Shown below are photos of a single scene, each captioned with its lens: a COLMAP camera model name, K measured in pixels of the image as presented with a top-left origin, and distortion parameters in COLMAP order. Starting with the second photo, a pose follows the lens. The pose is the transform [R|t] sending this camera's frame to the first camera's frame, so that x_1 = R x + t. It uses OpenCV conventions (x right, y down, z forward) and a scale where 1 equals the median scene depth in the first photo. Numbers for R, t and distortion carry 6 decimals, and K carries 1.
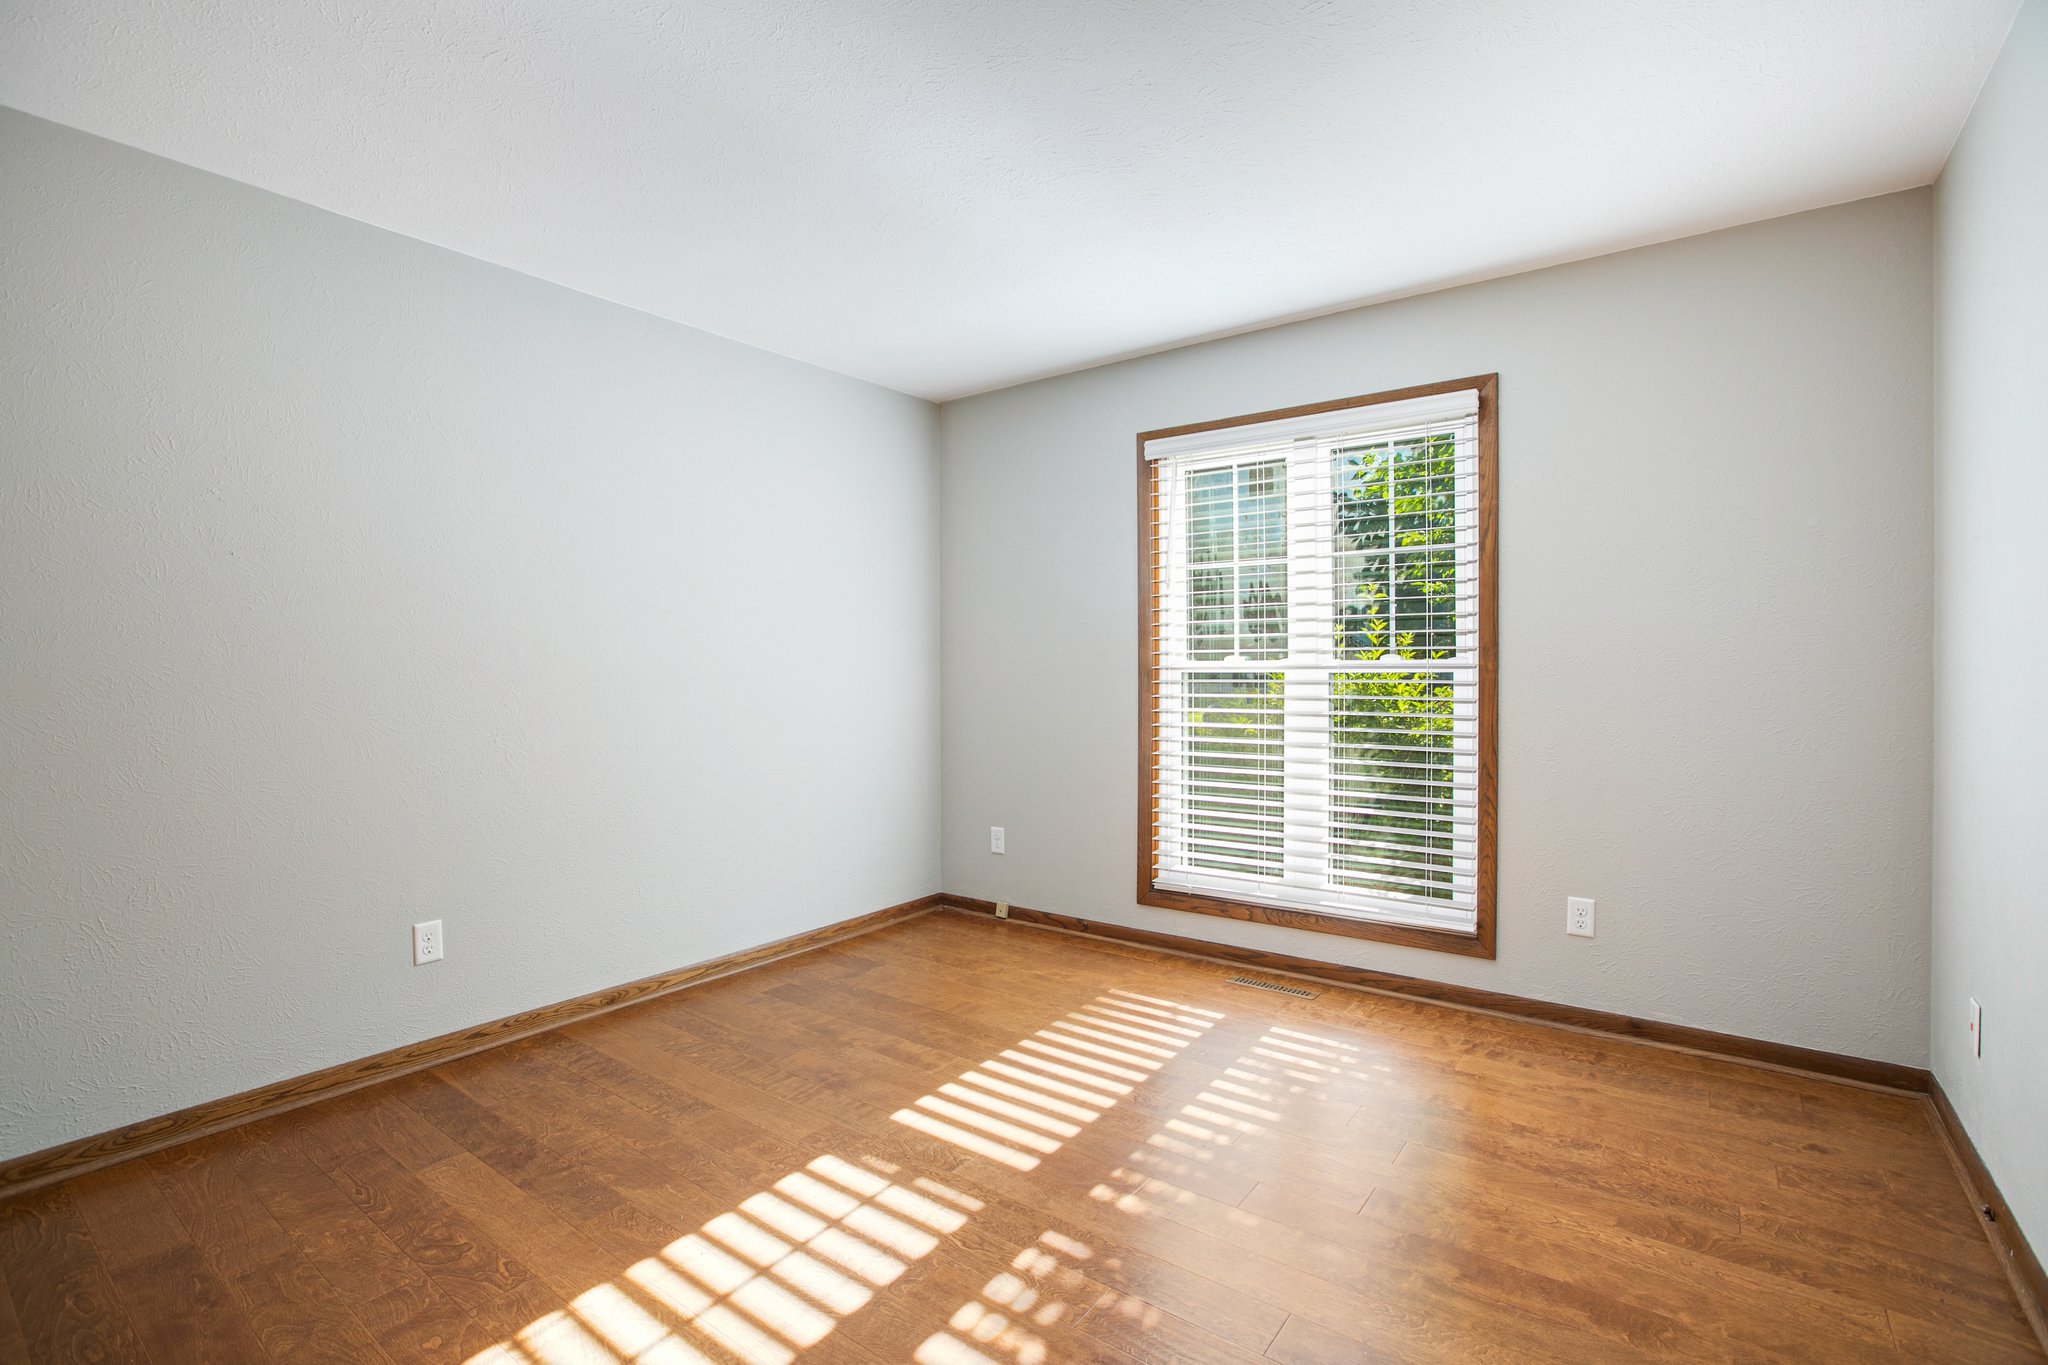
lens RADIAL K [[922.8, 0, 1038.1], [0, 922.8, 675.5], [0, 0, 1]] dist [-0.022629, 0.000419]
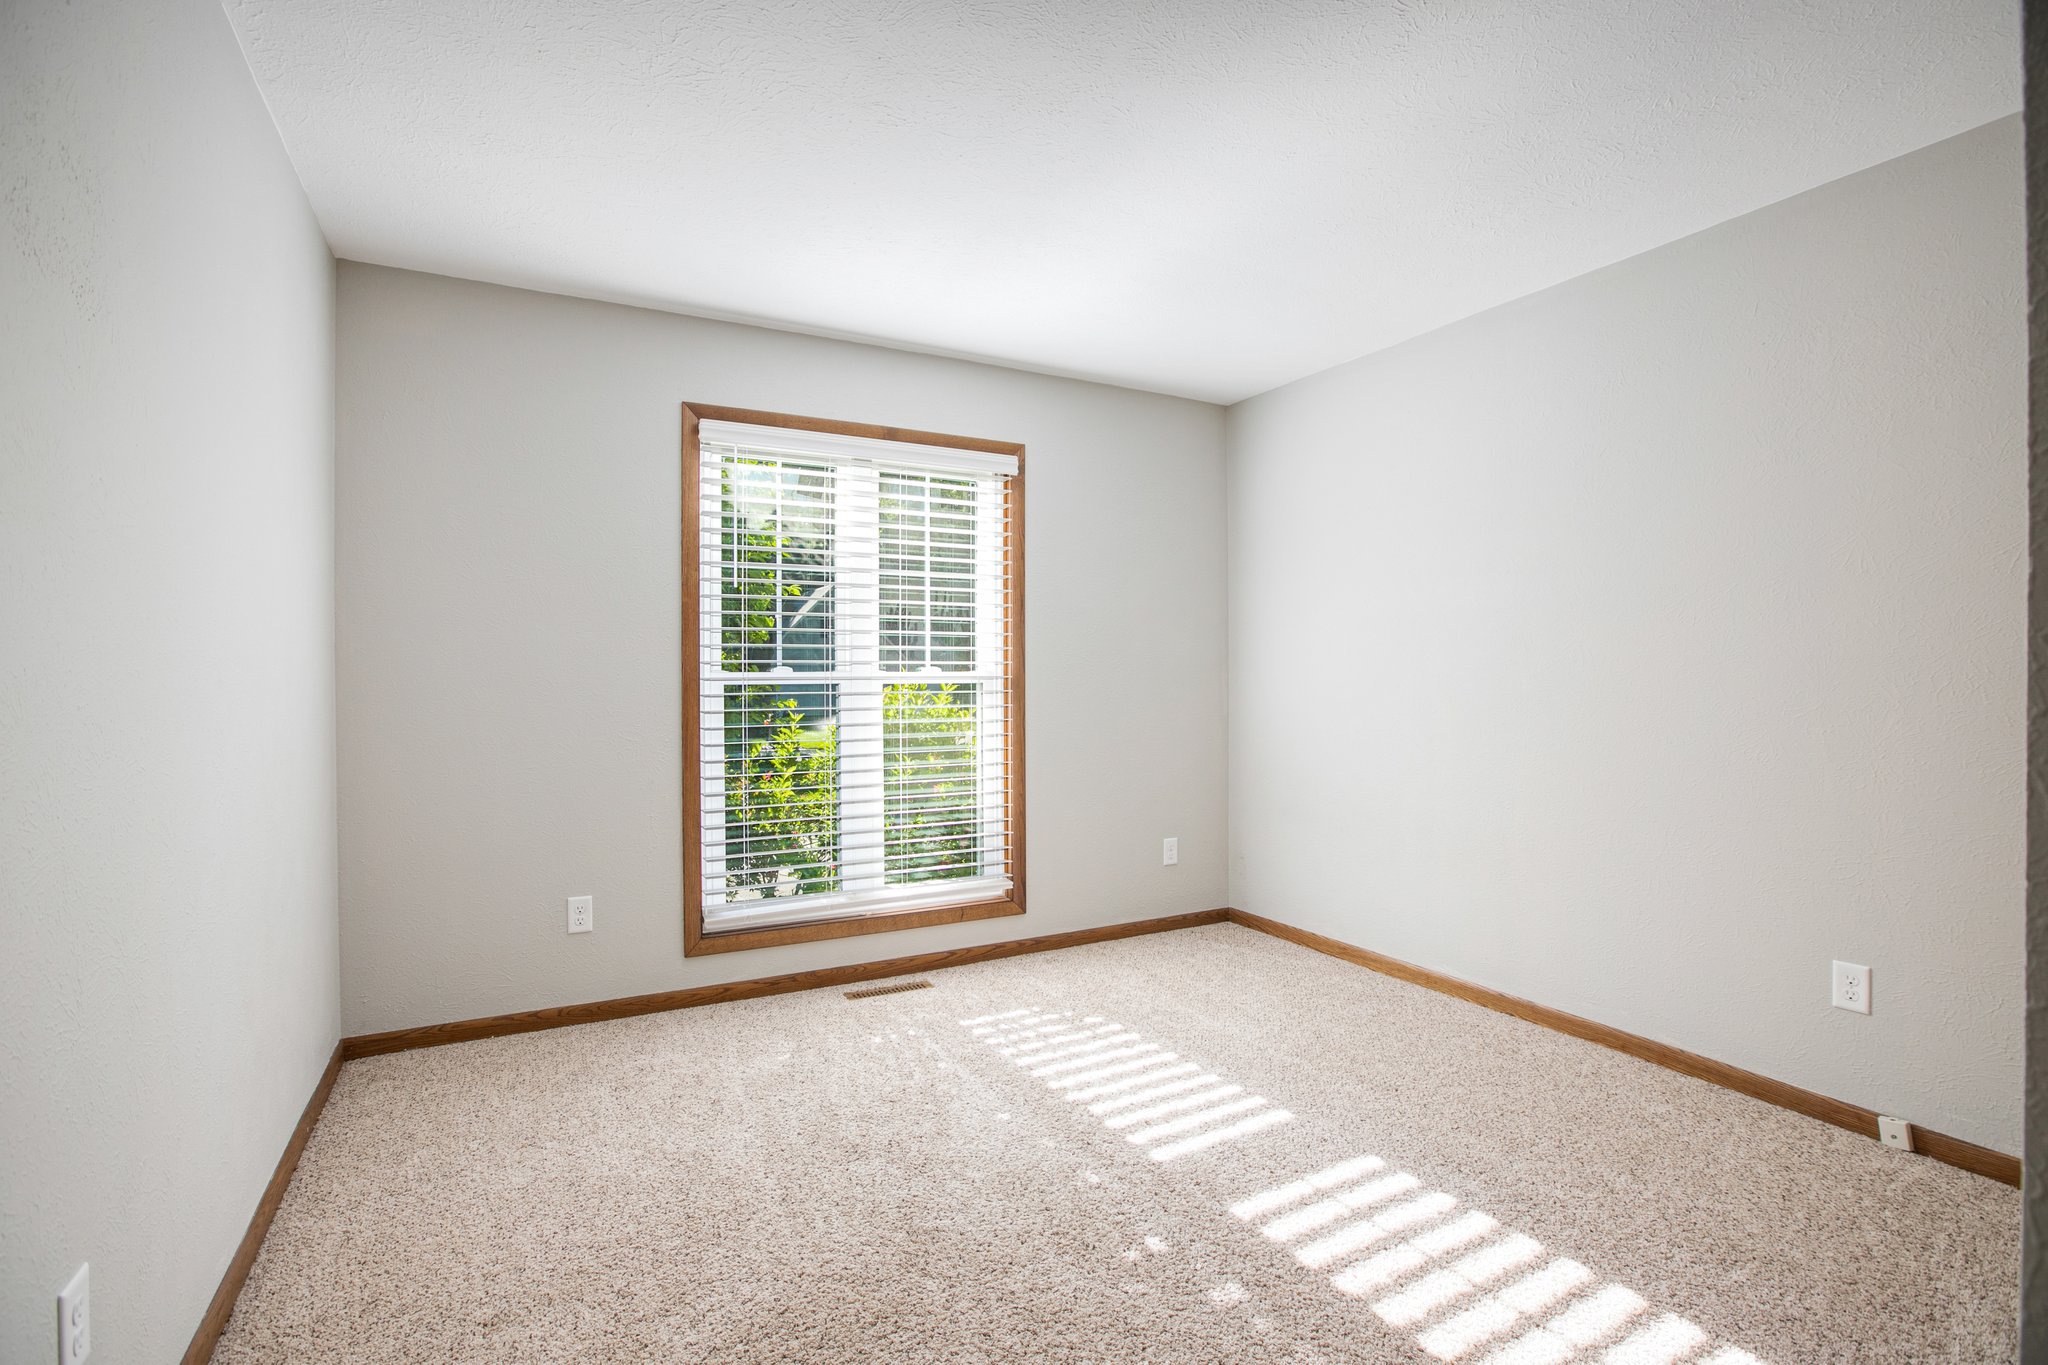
lens RADIAL K [[922.8, 0, 1034.4], [0, 922.8, 684.1], [0, 0, 1]] dist [-0.022629, 0.000419]
pose [[0.449766, 0.000173, 0.893147, -0.614930], [0.006223, 0.999975, -0.003328, 0.001572], [-0.893125, 0.007055, 0.449754, 0.407689]]
